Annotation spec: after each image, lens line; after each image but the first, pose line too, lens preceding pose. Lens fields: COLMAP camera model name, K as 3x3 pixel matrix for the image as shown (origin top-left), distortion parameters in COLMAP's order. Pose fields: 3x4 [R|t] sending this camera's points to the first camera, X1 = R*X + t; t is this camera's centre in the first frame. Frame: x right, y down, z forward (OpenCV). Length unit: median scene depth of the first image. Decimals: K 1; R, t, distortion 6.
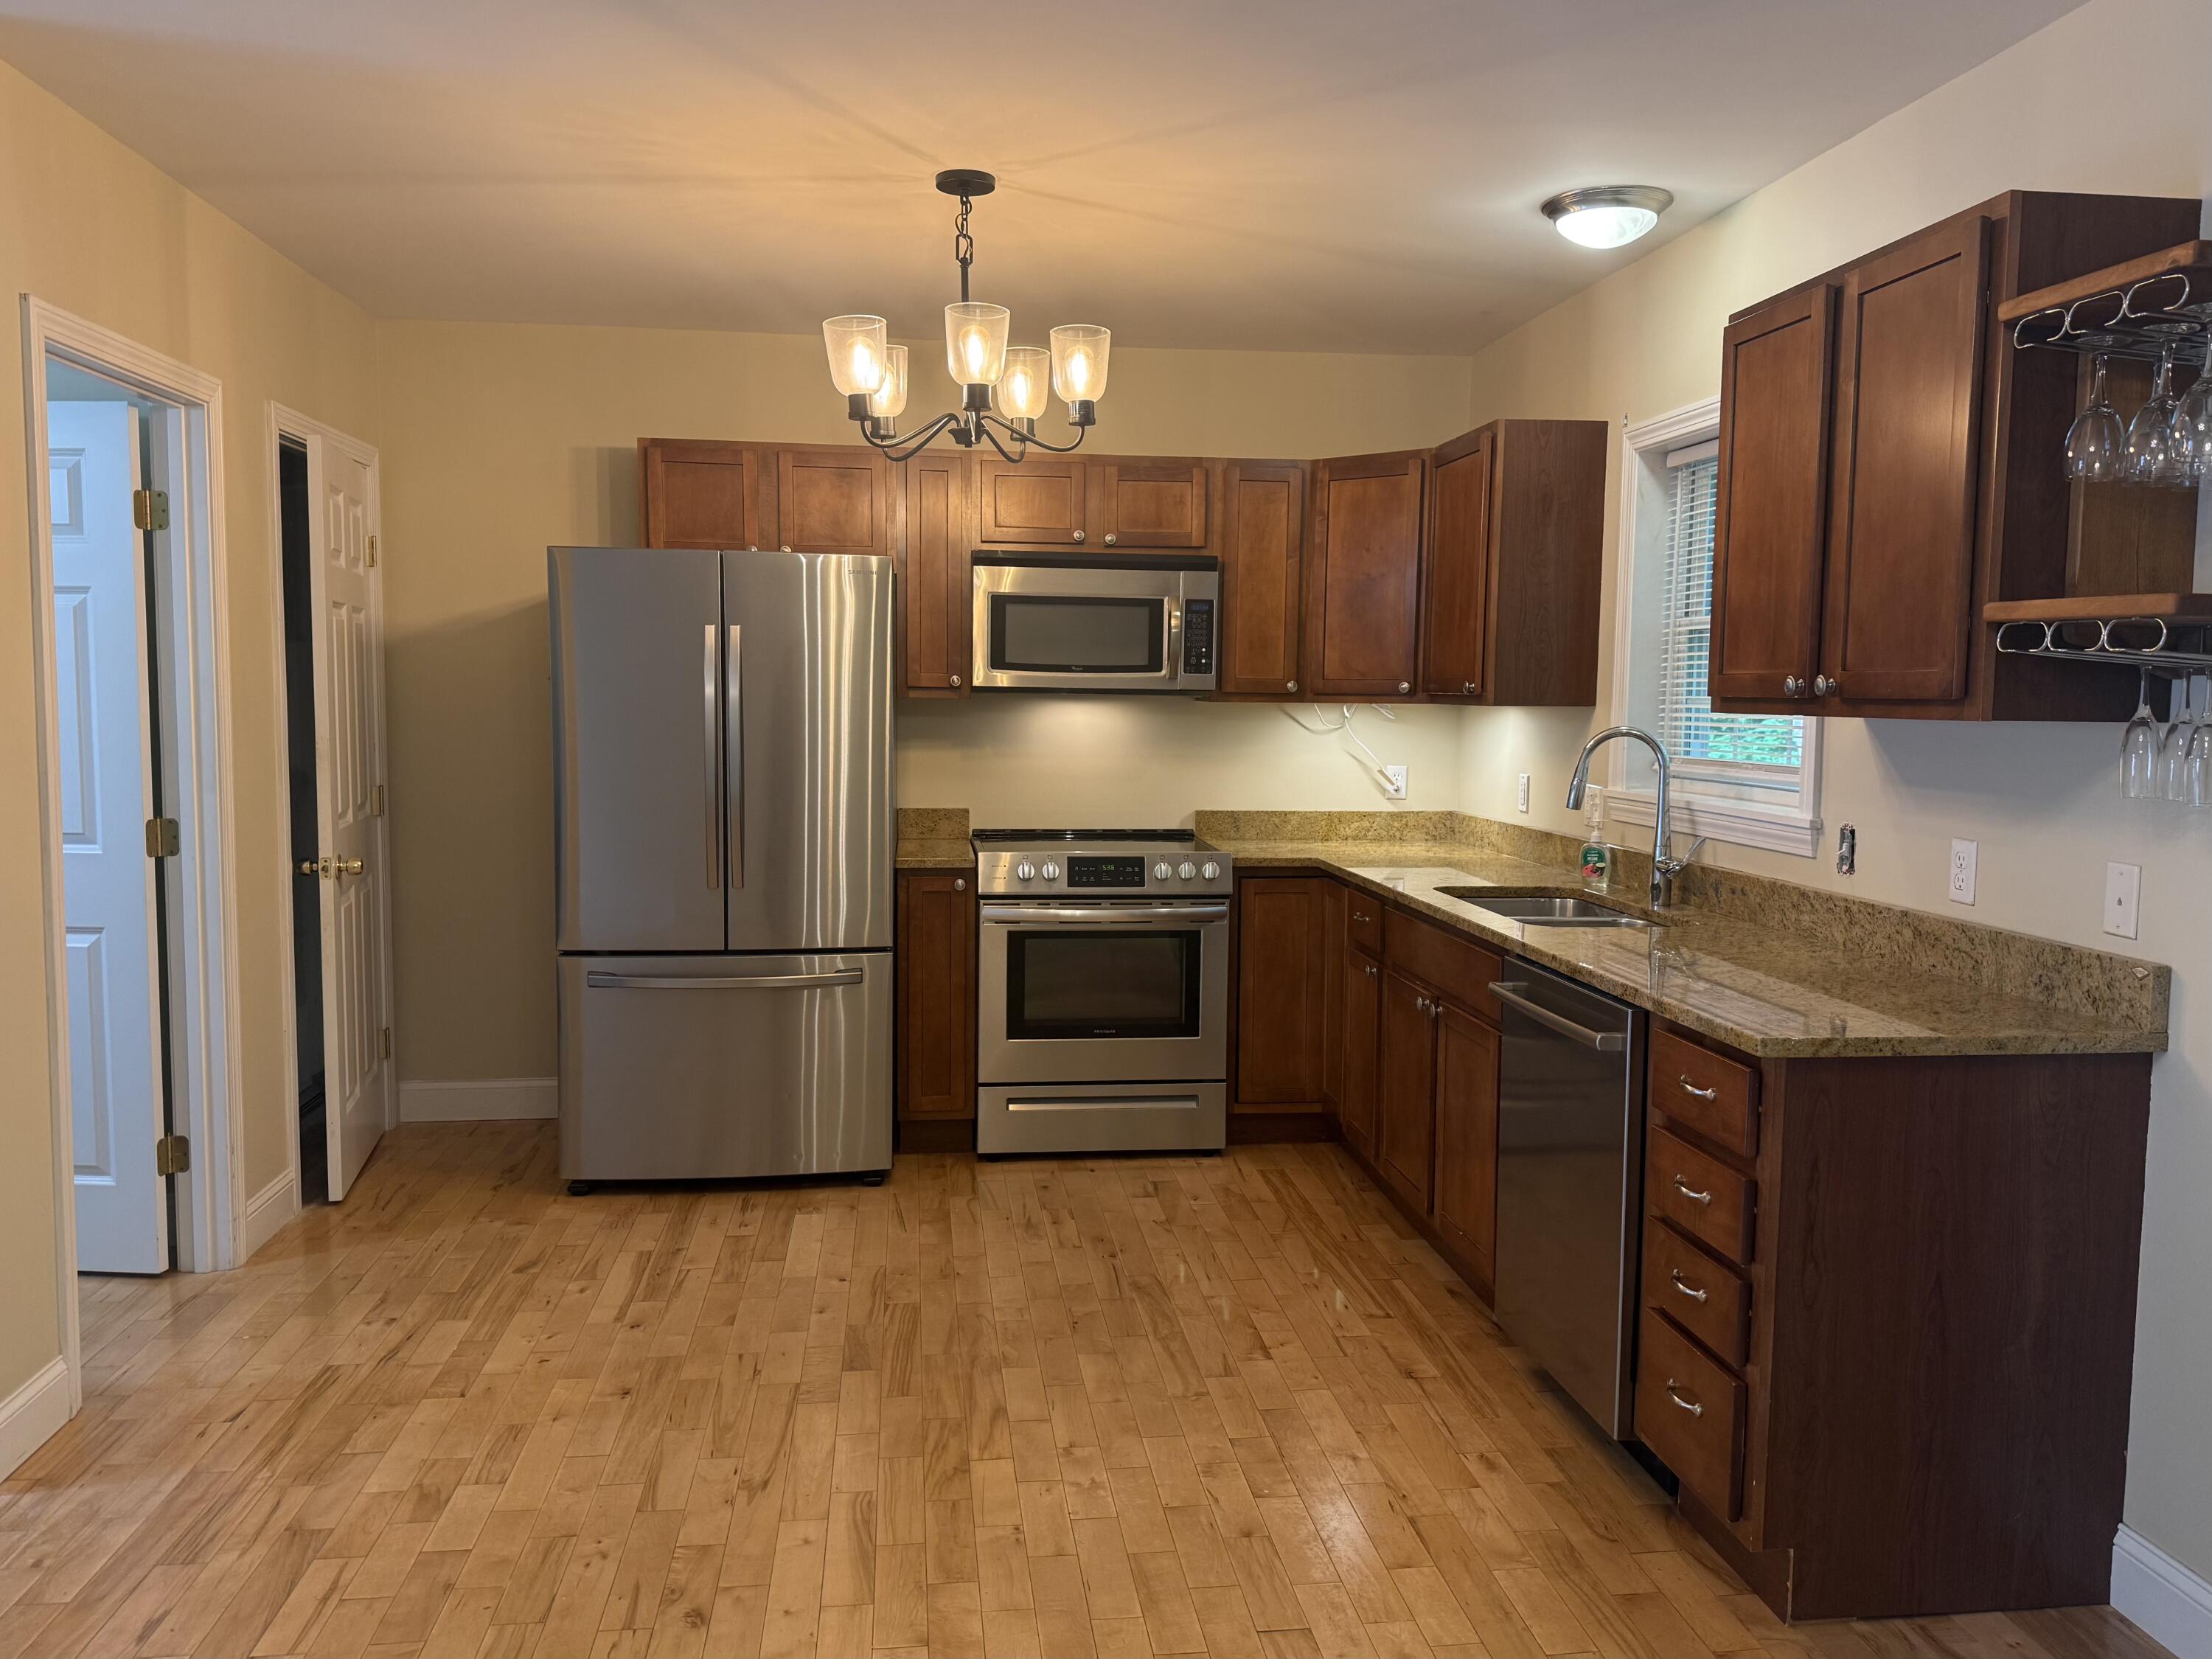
lens RADIAL K [[1676.5, 0, 1095.7], [0, 1676.5, 831.2], [0, 0, 1]] dist [0.082743, -0.130443]
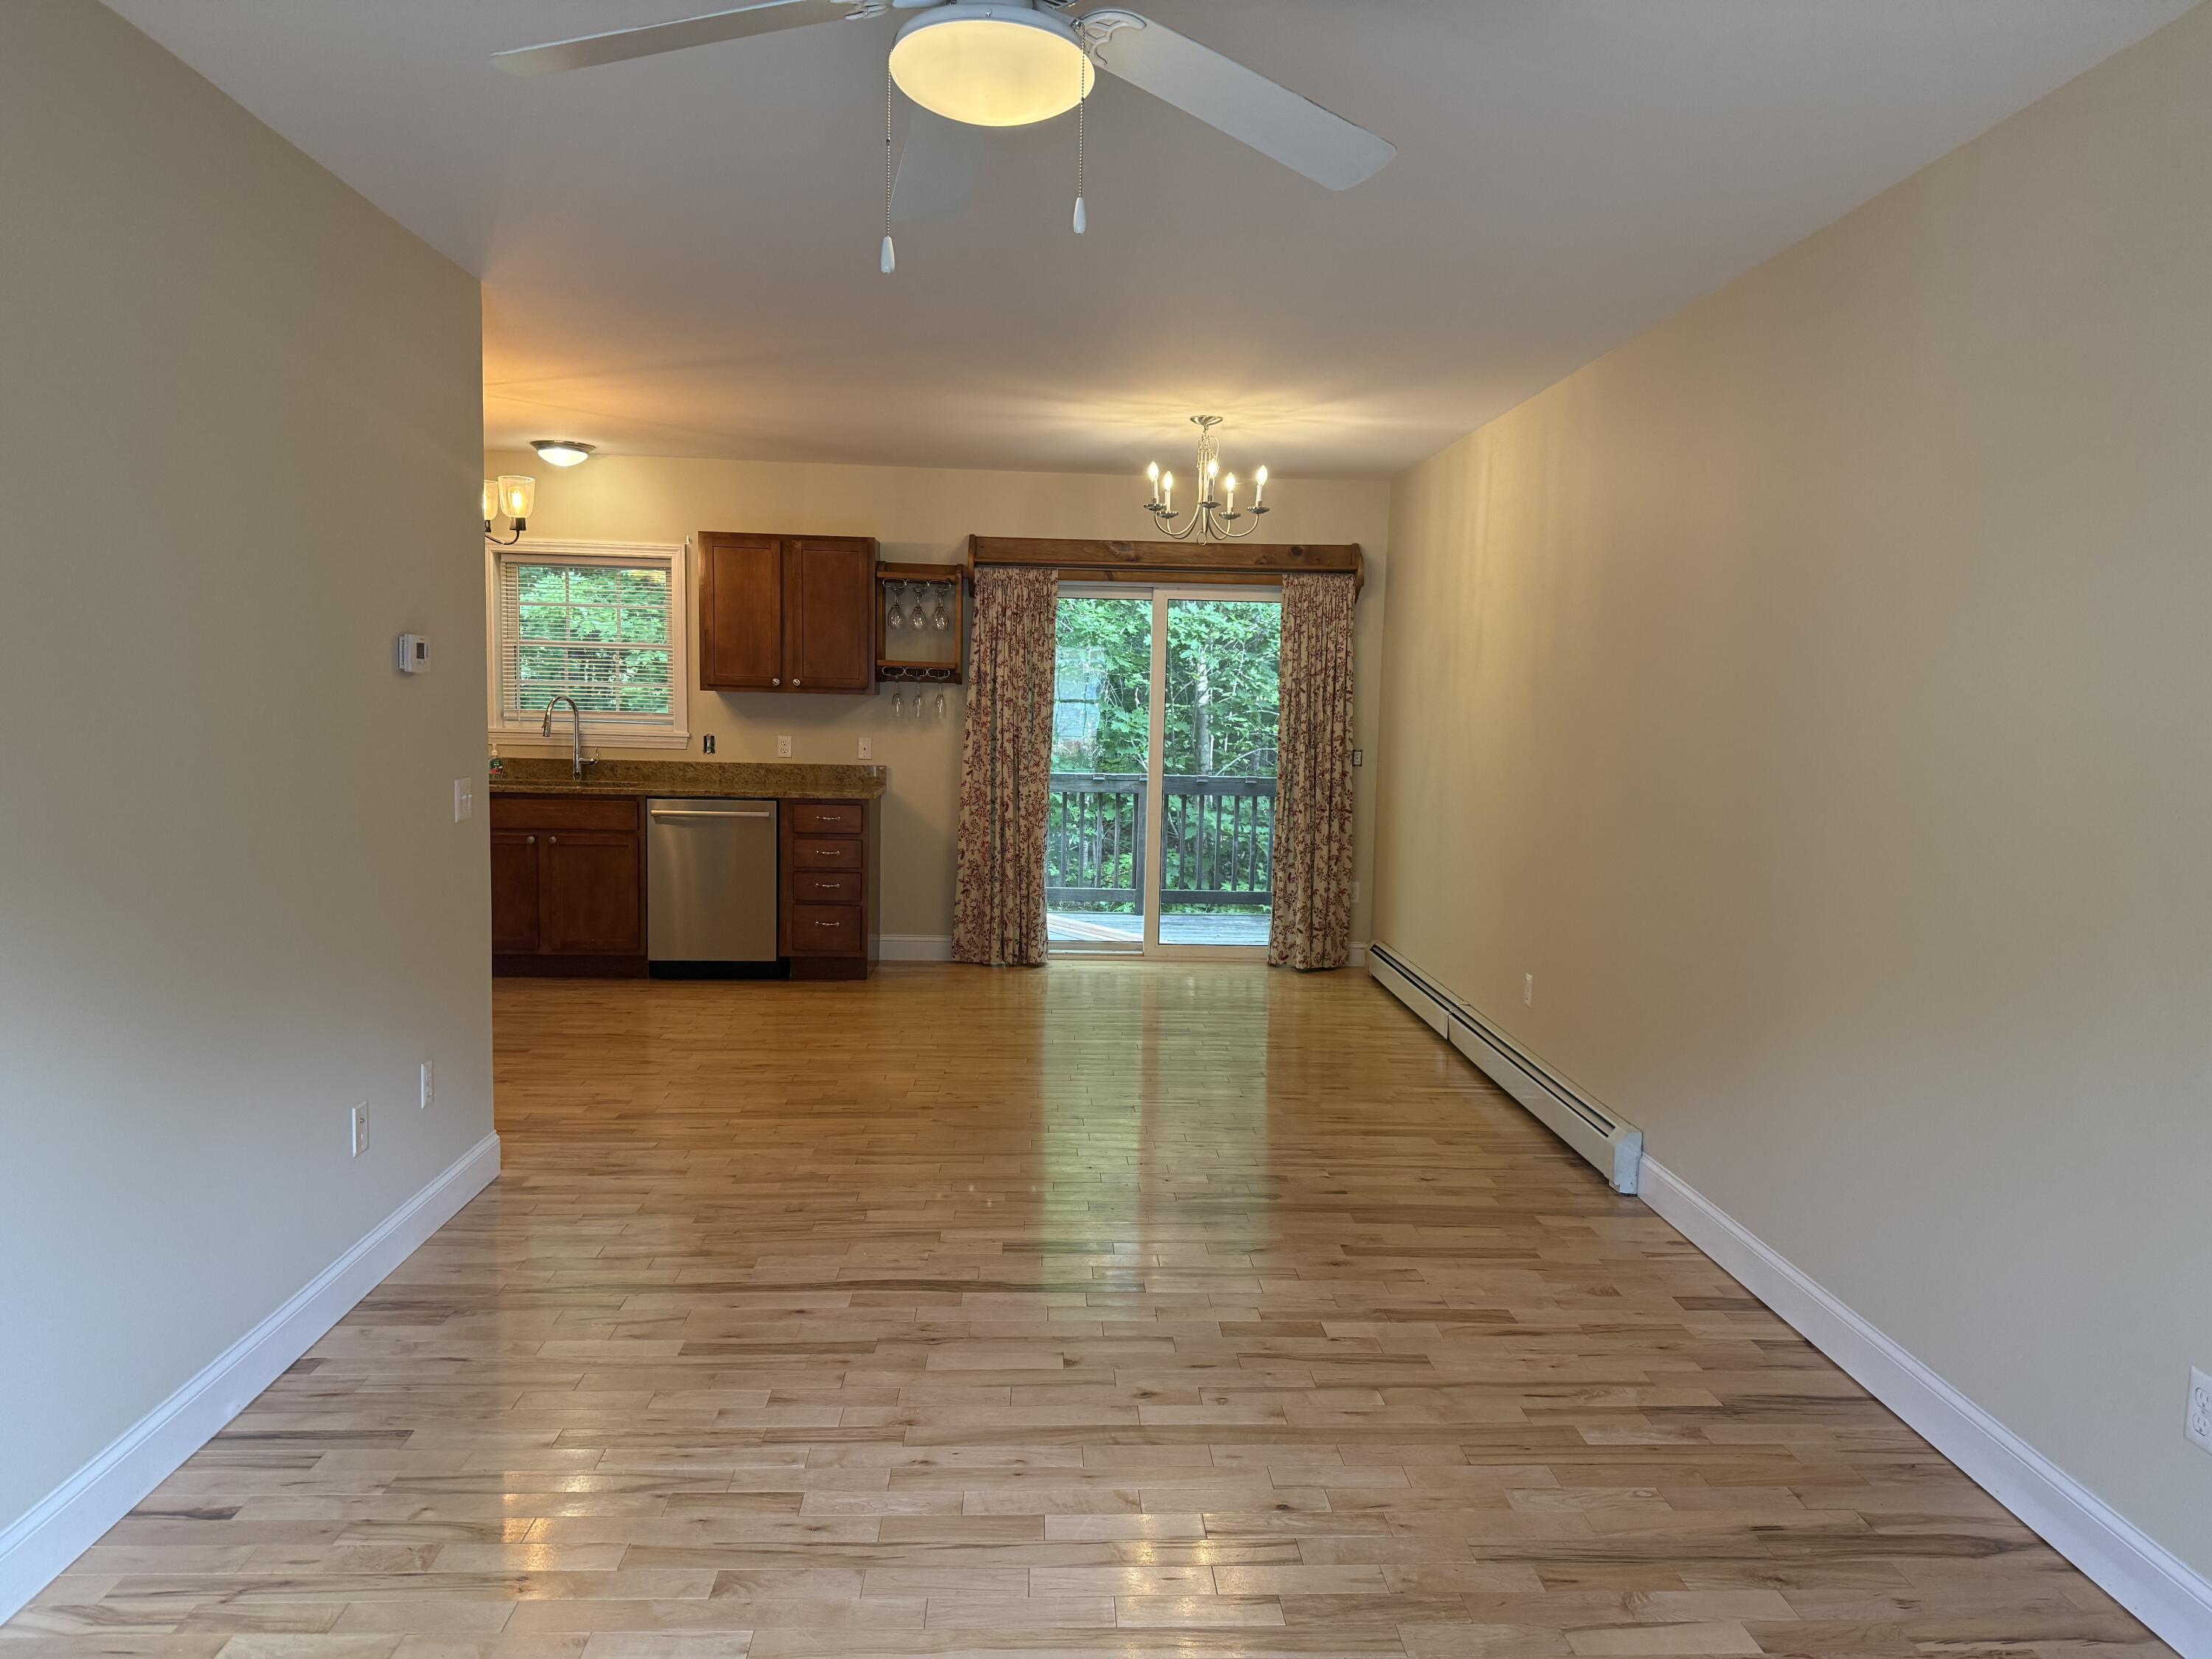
lens RADIAL K [[1548.4, 0, 1115.5], [0, 1548.4, 826.9], [0, 0, 1]] dist [0.120653, -0.168684]
pose [[0.069646, -0.096437, 0.992900, -1.789532], [0.063651, 0.993718, 0.092051, -0.041403], [-0.995539, 0.056788, 0.075346, 0.221310]]
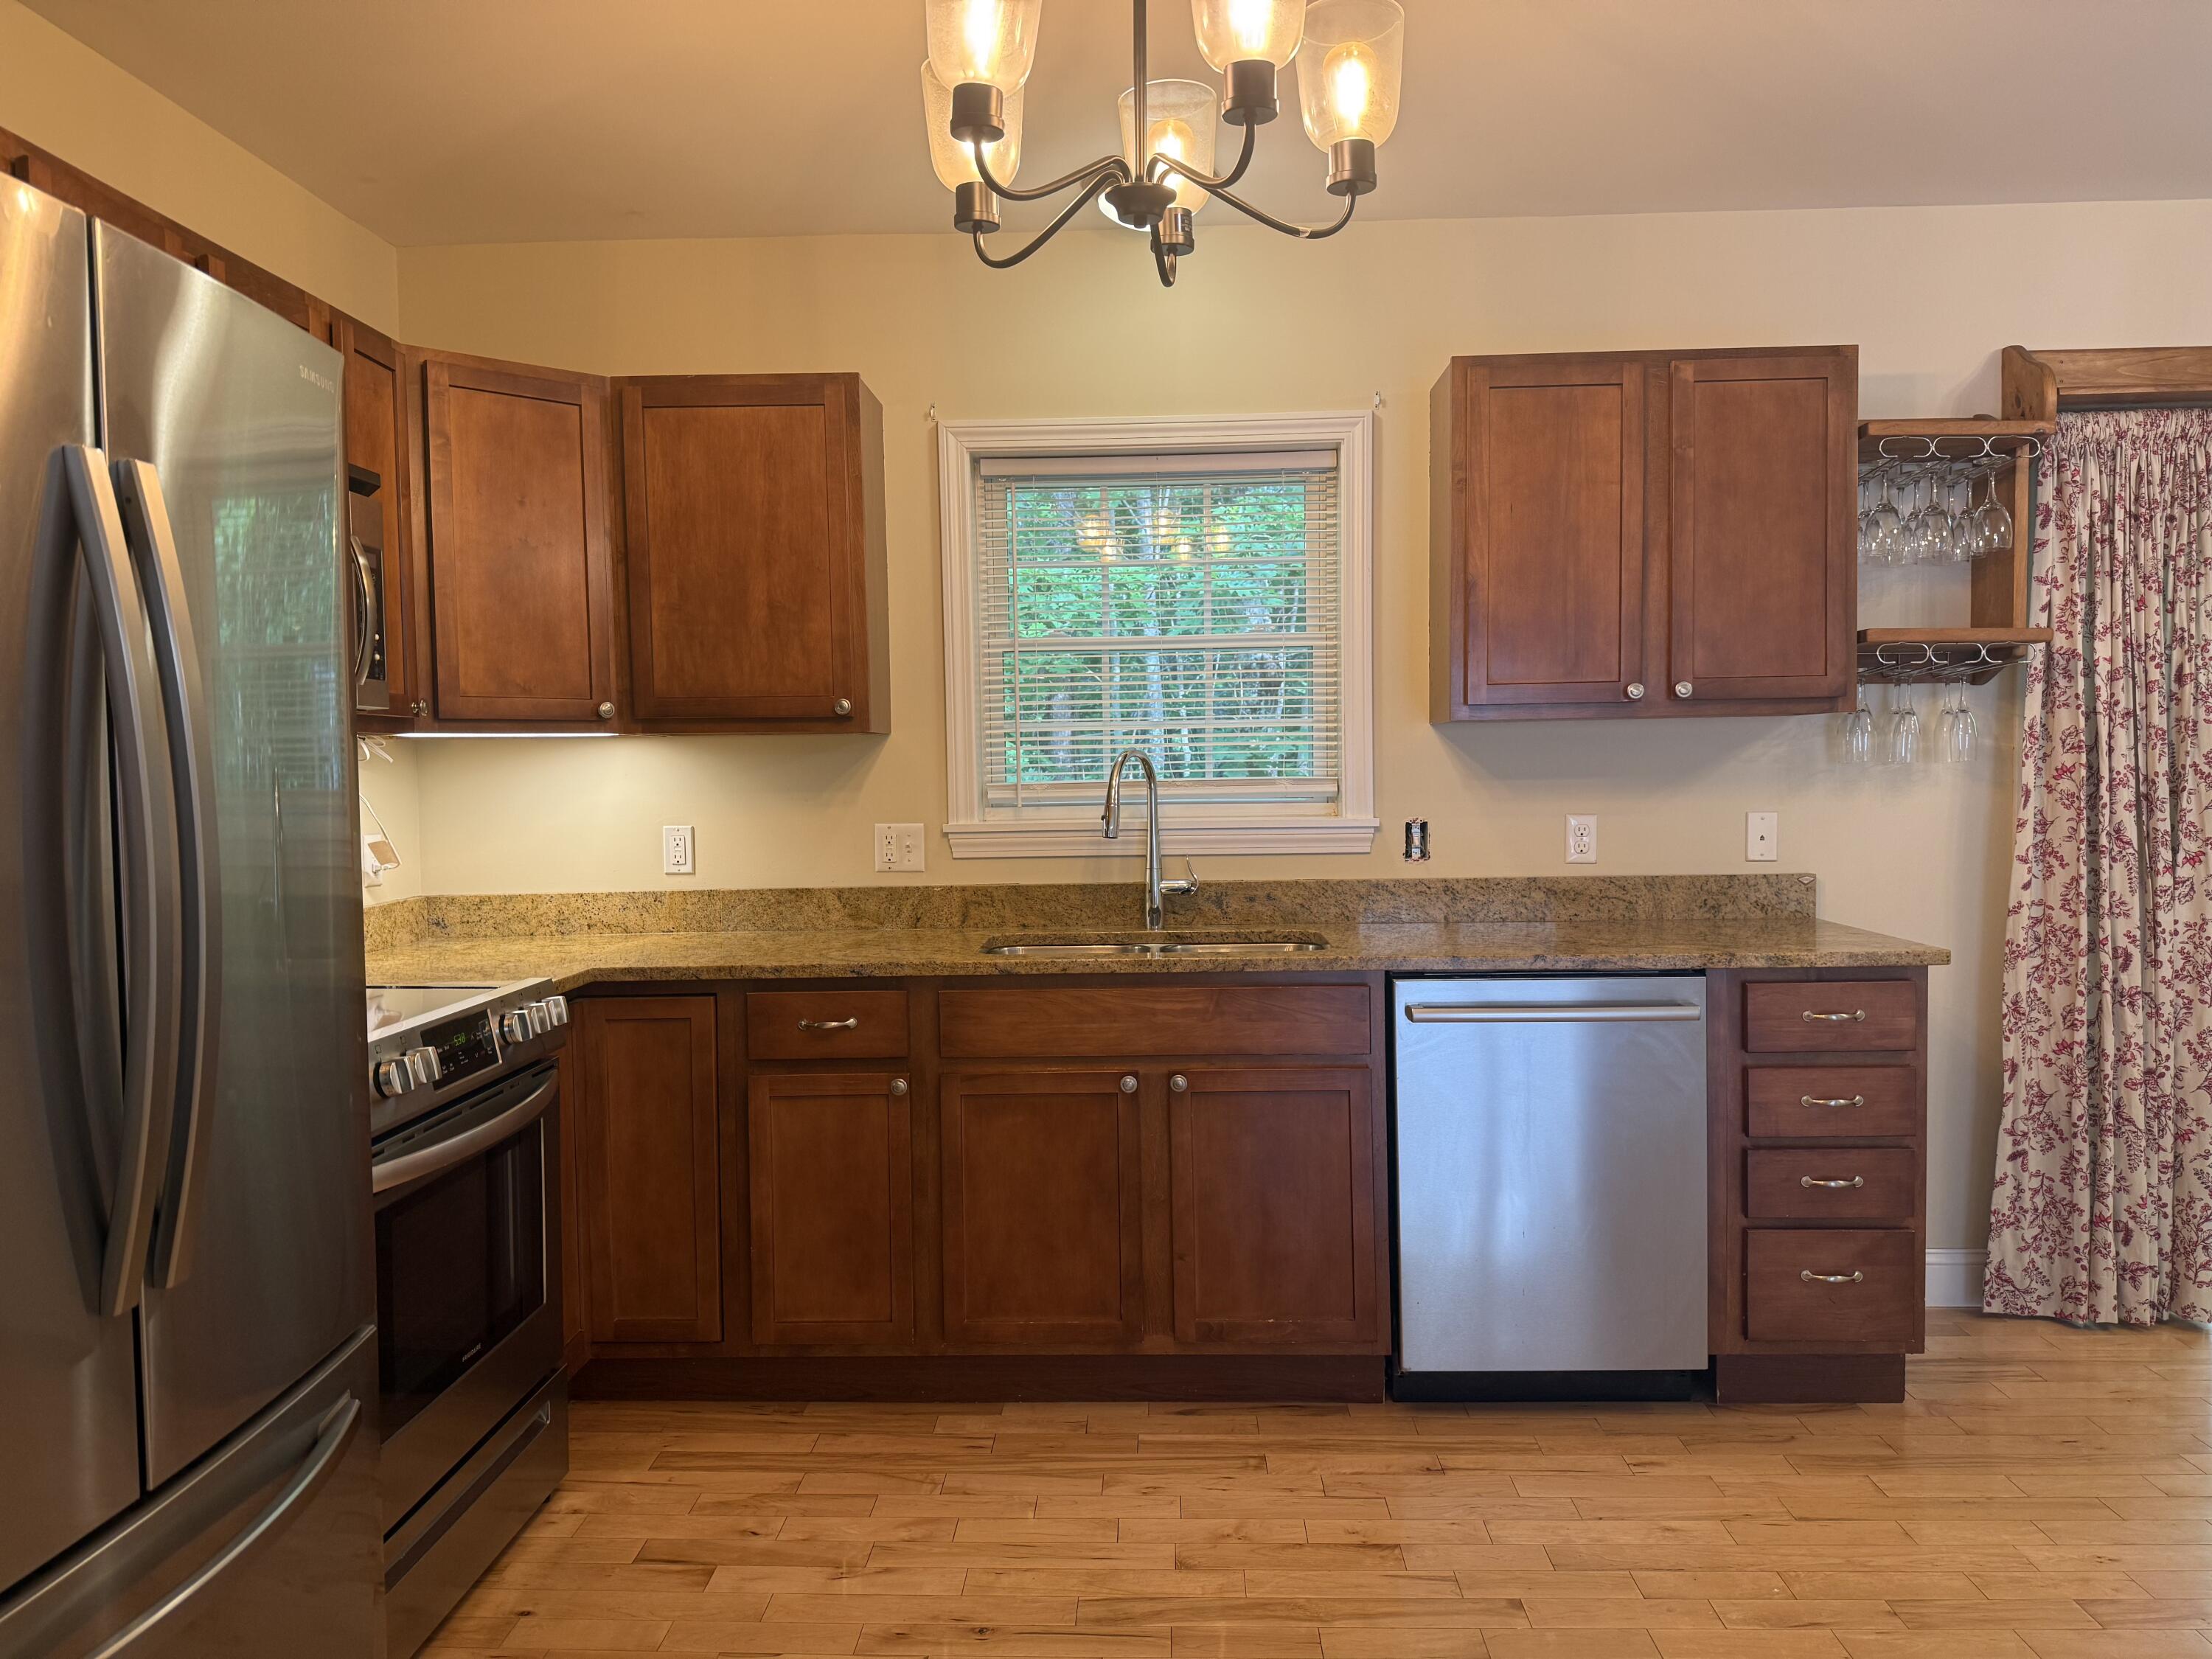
lens RADIAL K [[1548.4, 0, 1115.5], [0, 1548.4, 826.9], [0, 0, 1]] dist [0.120653, -0.168684]
pose [[0.148019, -0.055555, 0.987423, -0.631192], [0.102437, 0.993912, 0.040564, -0.061604], [-0.983665, 0.095145, 0.152809, 1.011655]]
